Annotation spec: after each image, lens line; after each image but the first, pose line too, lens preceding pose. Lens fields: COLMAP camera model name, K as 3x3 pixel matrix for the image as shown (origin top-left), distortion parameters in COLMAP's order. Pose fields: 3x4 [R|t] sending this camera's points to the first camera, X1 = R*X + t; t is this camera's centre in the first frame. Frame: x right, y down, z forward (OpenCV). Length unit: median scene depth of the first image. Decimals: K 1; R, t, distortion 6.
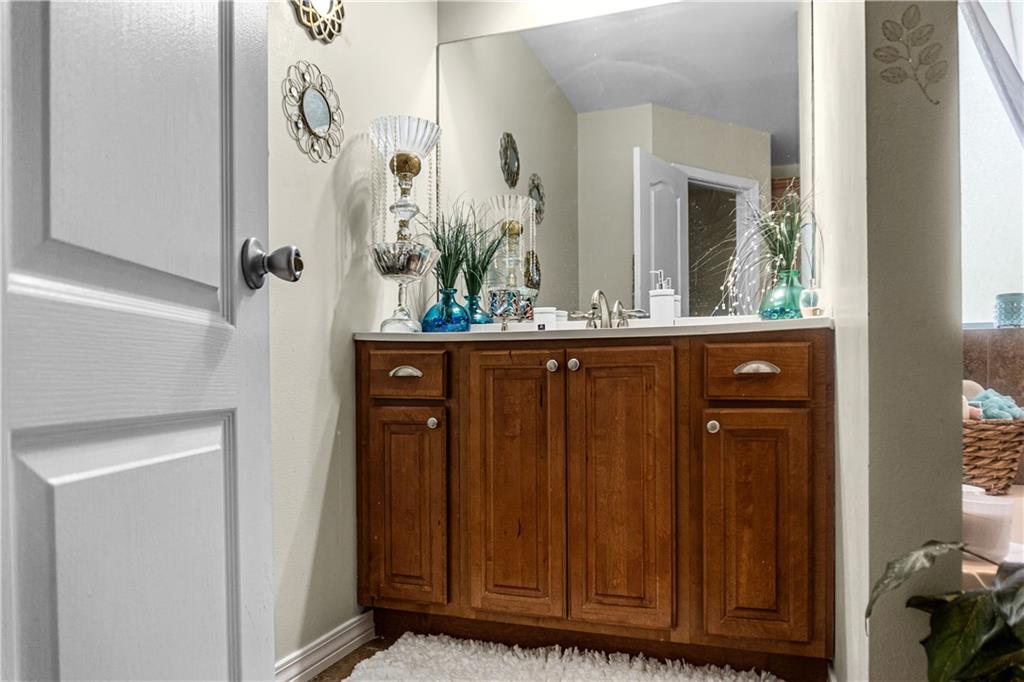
lens RADIAL K [[711.8, 0, 512.4], [0, 711.8, 384.9], [0, 0, 1]] dist [0.000952, 0.000344]
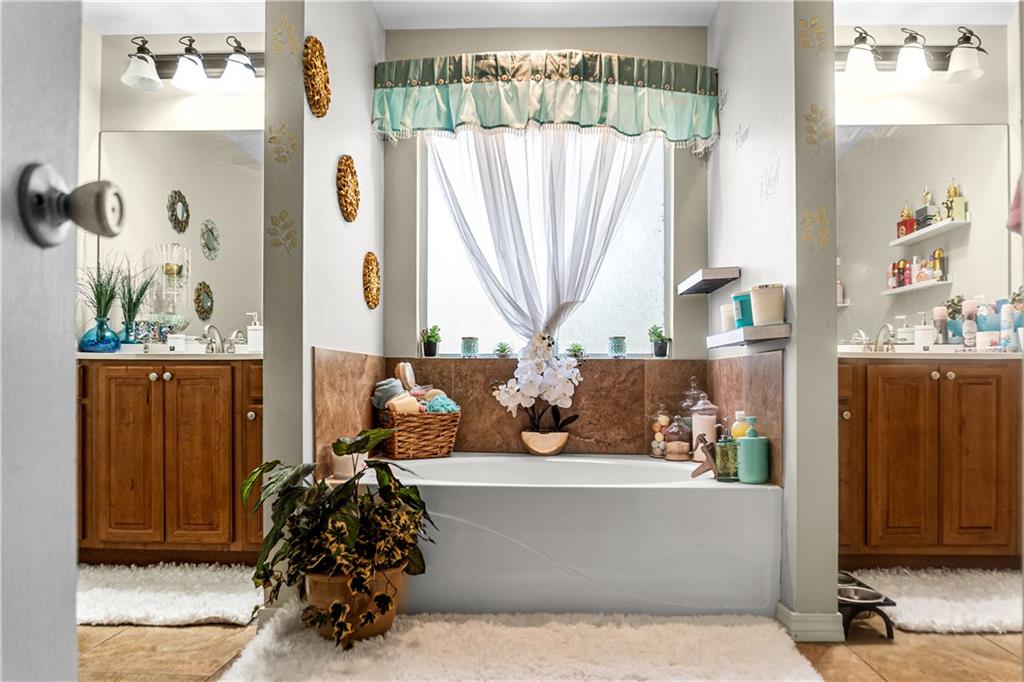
lens RADIAL K [[739.7, 0, 511.6], [0, 739.7, 392.7], [0, 0, 1]] dist [-0.003261, -0.001299]
pose [[0.959117, 0.008986, 0.282869, 0.338440], [-0.009194, 0.999958, -0.000593, 0.001018], [-0.282862, -0.002032, 0.959158, -0.734188]]
